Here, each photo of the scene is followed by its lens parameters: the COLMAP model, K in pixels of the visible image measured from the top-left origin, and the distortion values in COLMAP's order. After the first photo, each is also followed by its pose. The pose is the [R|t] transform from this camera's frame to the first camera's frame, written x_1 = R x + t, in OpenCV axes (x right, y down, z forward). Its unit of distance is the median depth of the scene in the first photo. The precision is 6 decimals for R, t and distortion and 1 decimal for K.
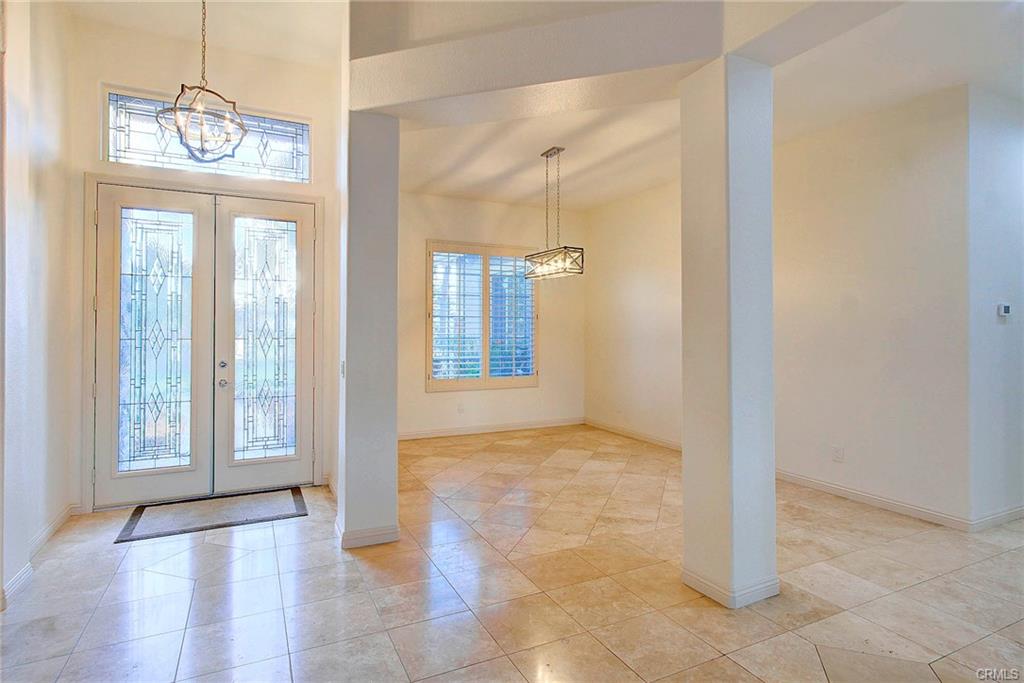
lens RADIAL K [[541.4, 0, 509.1], [0, 541.4, 319.1], [0, 0, 1]] dist [-0.001174, 0.000315]
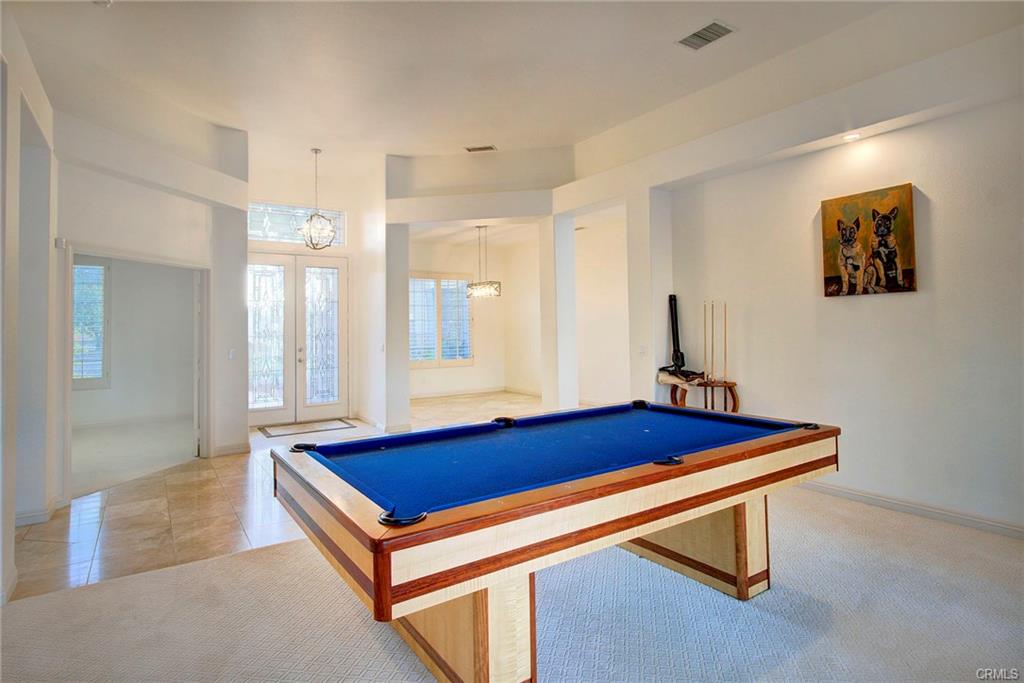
lens RADIAL K [[541.4, 0, 509.1], [0, 541.4, 319.1], [0, 0, 1]] dist [-0.001174, 0.000315]
pose [[0.990914, -0.013277, 0.133840, -0.074667], [0.012791, 0.999908, 0.004490, -0.014054], [-0.133887, -0.002737, 0.990993, -0.766669]]
